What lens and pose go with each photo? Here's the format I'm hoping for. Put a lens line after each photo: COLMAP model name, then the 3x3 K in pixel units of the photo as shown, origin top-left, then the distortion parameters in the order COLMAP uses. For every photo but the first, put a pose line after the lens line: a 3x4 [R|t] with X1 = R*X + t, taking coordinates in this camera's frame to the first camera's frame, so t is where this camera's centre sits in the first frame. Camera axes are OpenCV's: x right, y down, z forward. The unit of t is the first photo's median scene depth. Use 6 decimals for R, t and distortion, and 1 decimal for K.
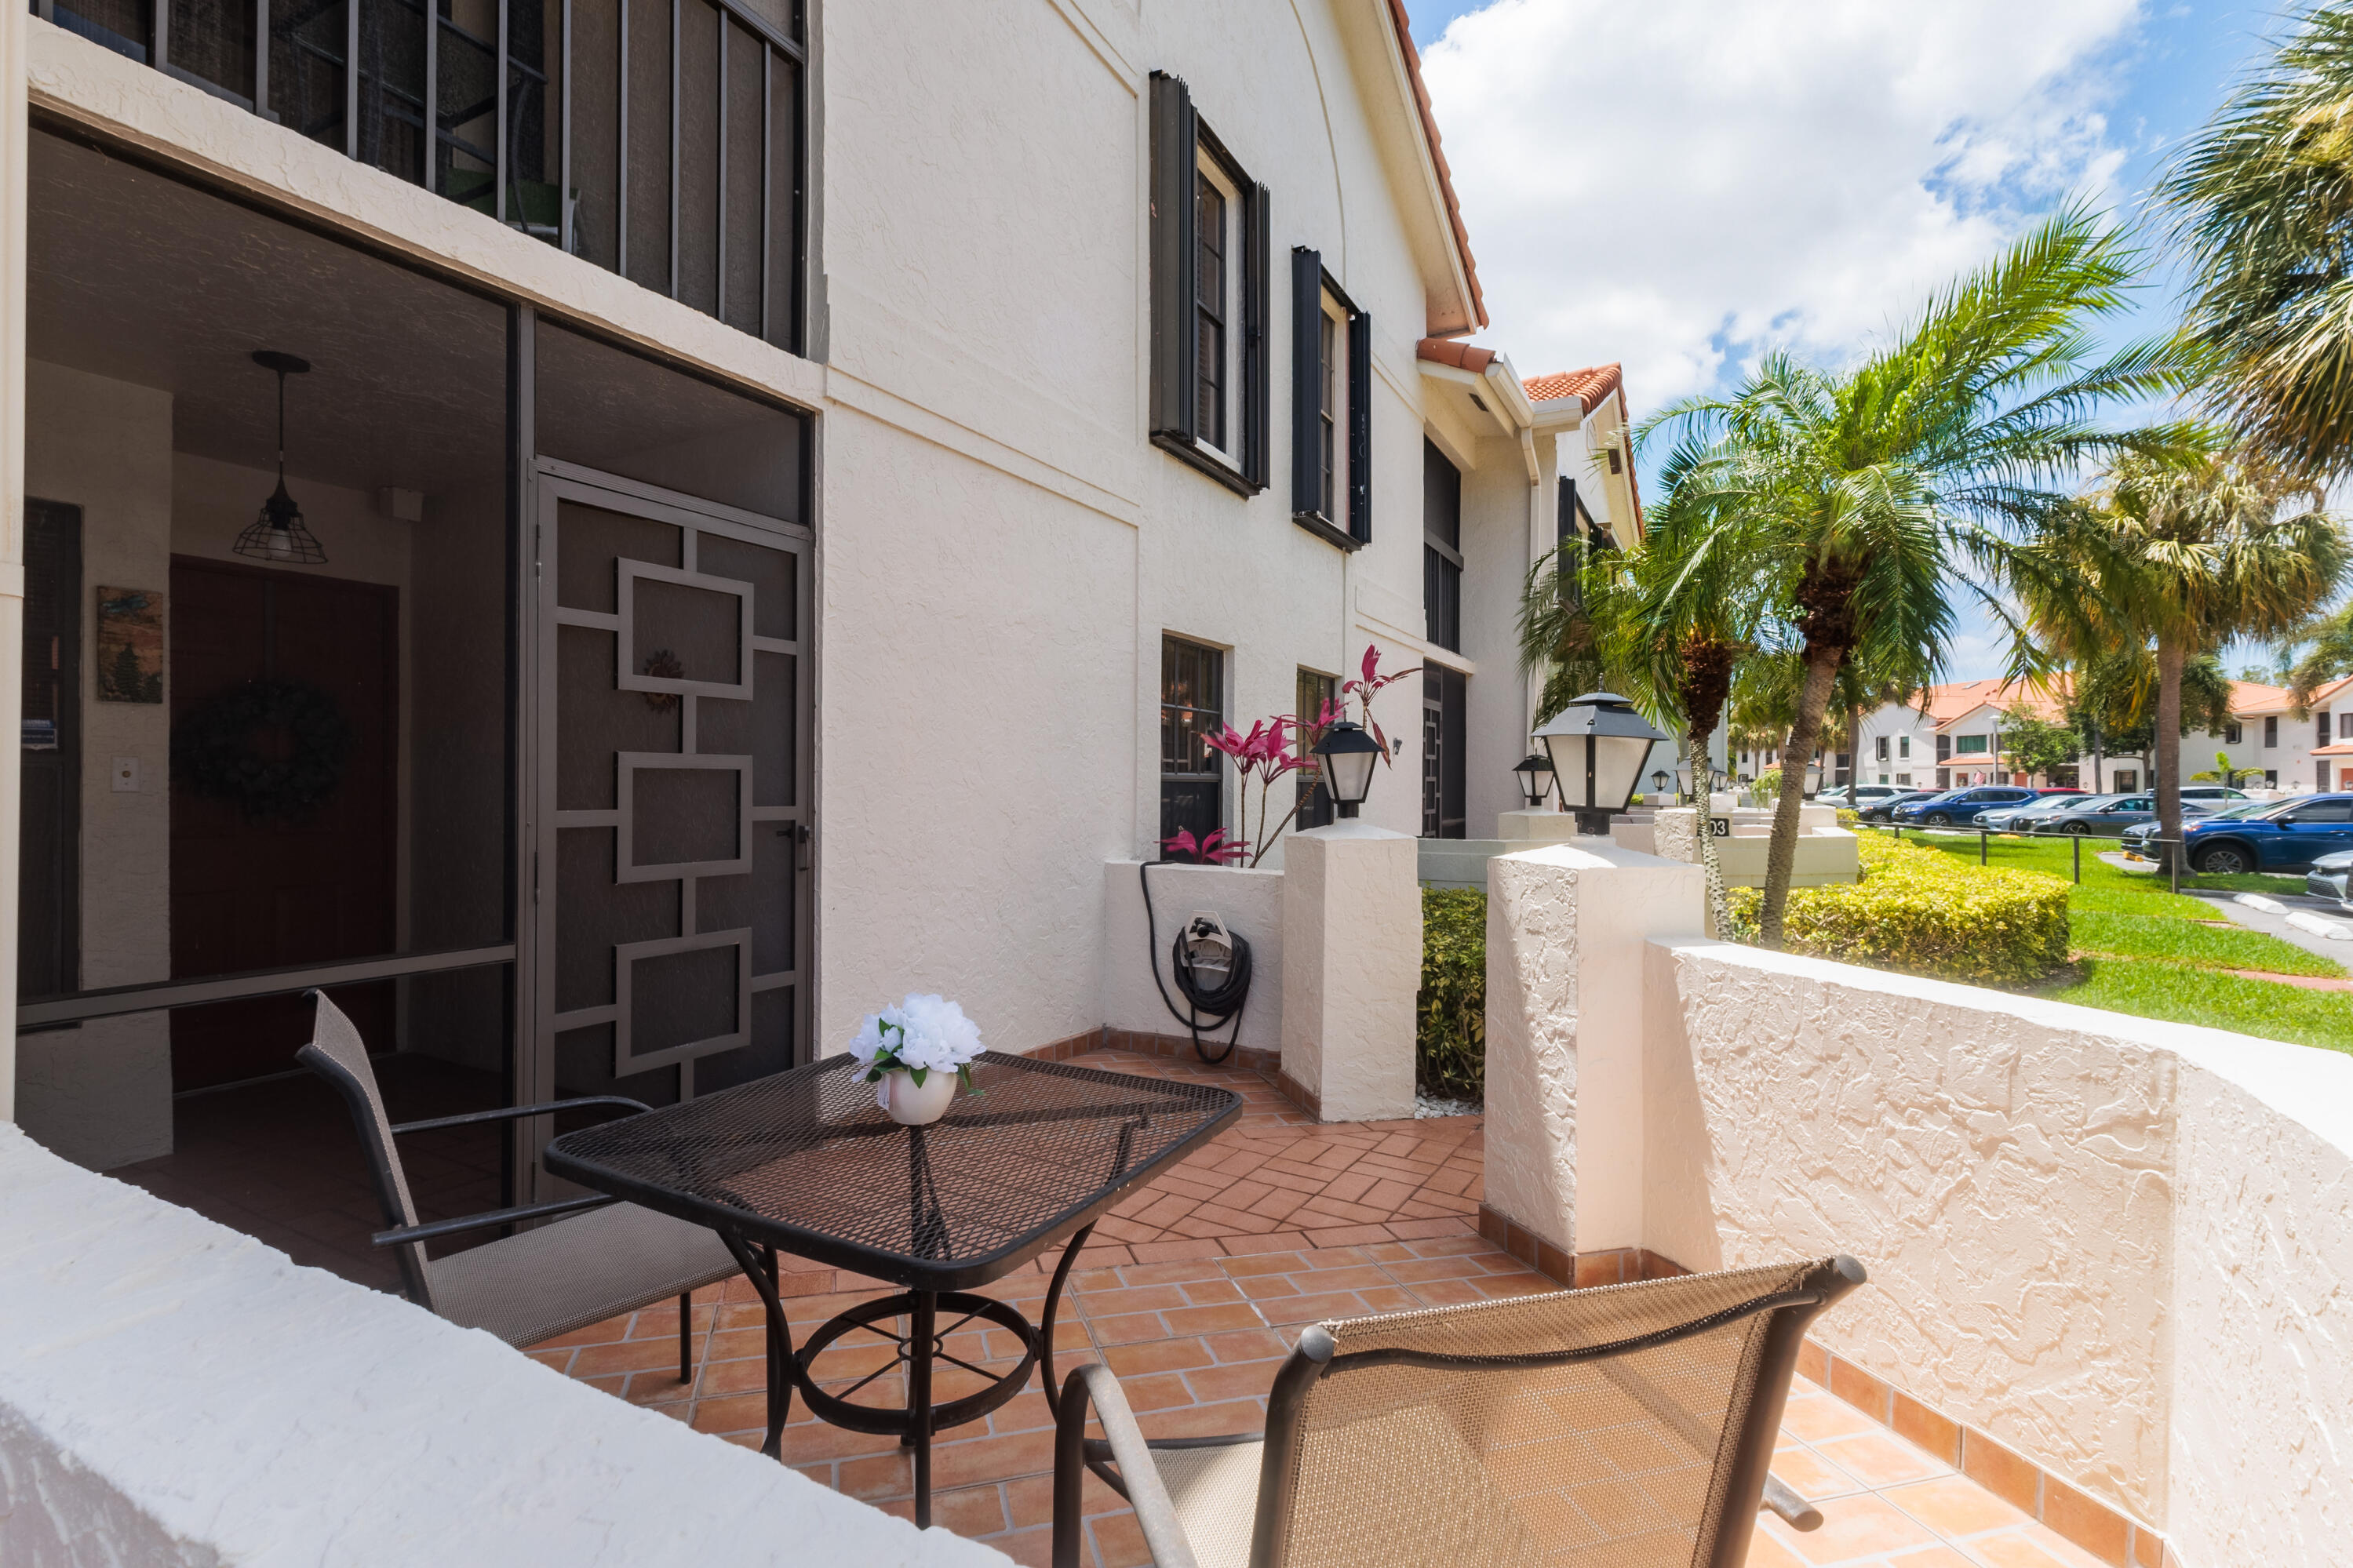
lens RADIAL K [[1101.1, 0, 1168.8], [0, 1101.1, 782.6], [0, 0, 1]] dist [0.003929, 0.000900]
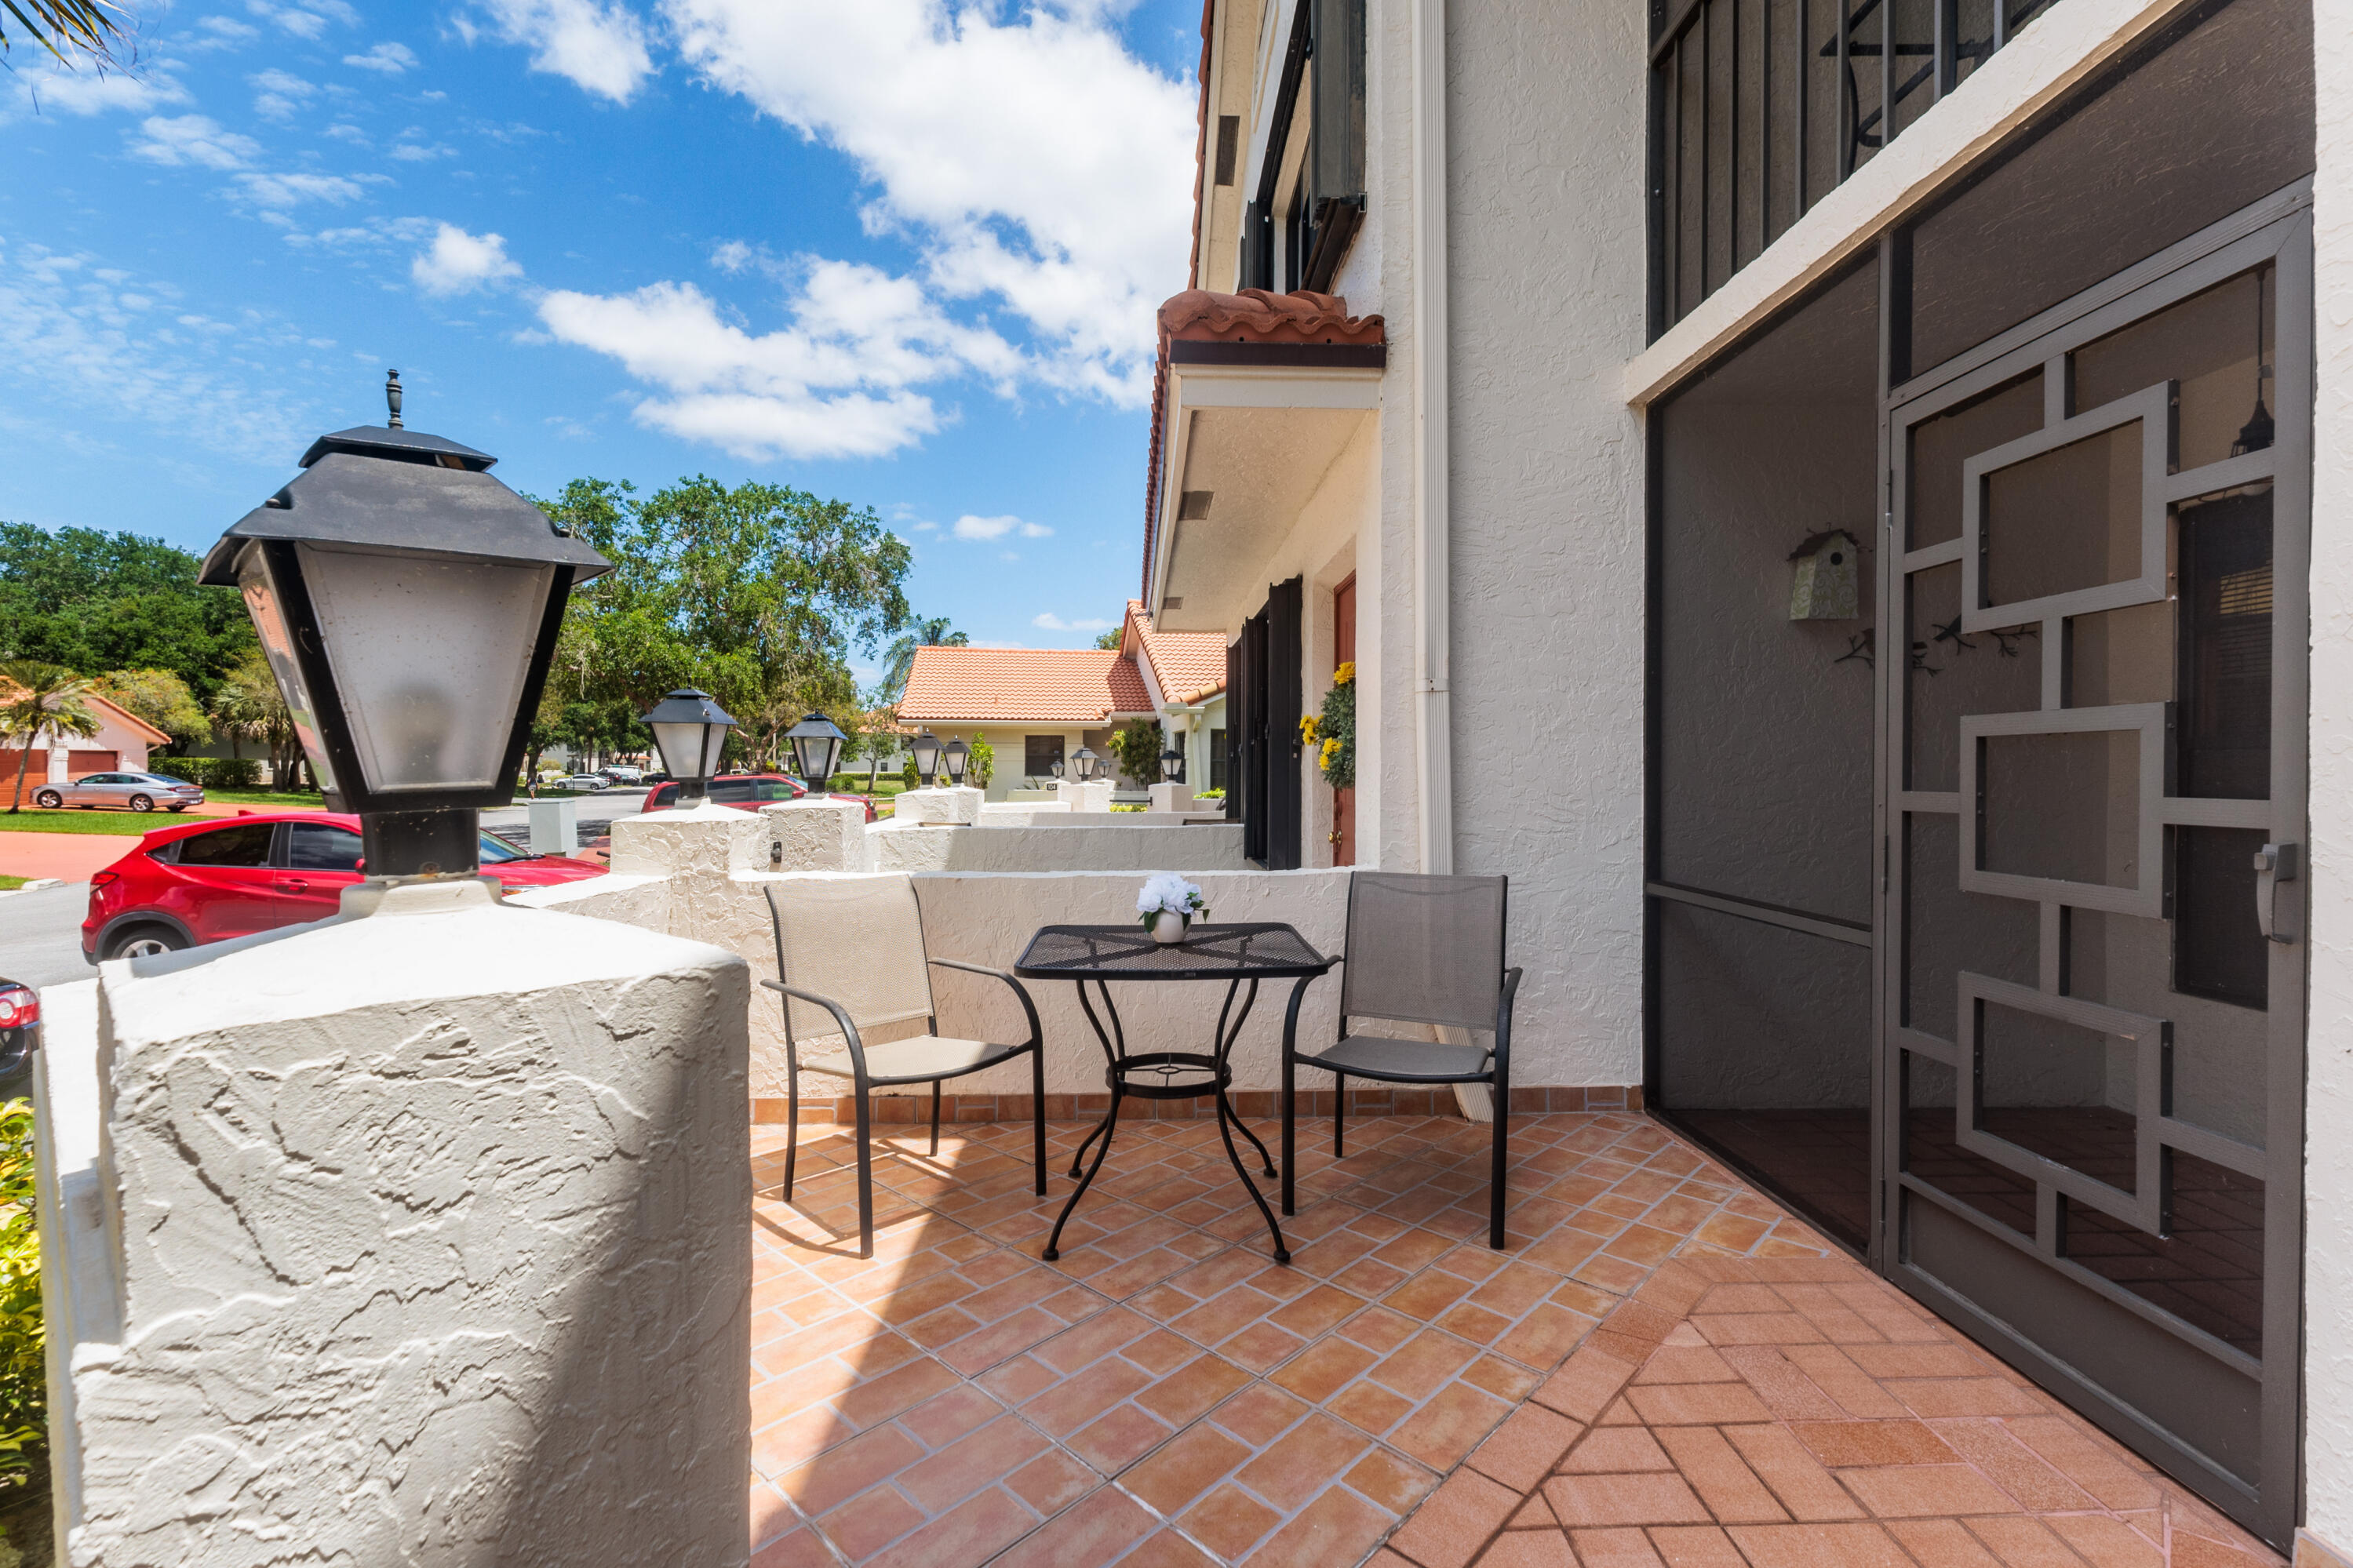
lens RADIAL K [[1101.1, 0, 1168.8], [0, 1101.1, 782.6], [0, 0, 1]] dist [0.003929, 0.000900]
pose [[-0.871756, 0.005385, -0.489910, 0.329666], [0.003922, 0.999984, 0.004012, 0.011537], [0.489924, 0.001576, -0.871764, 1.309645]]
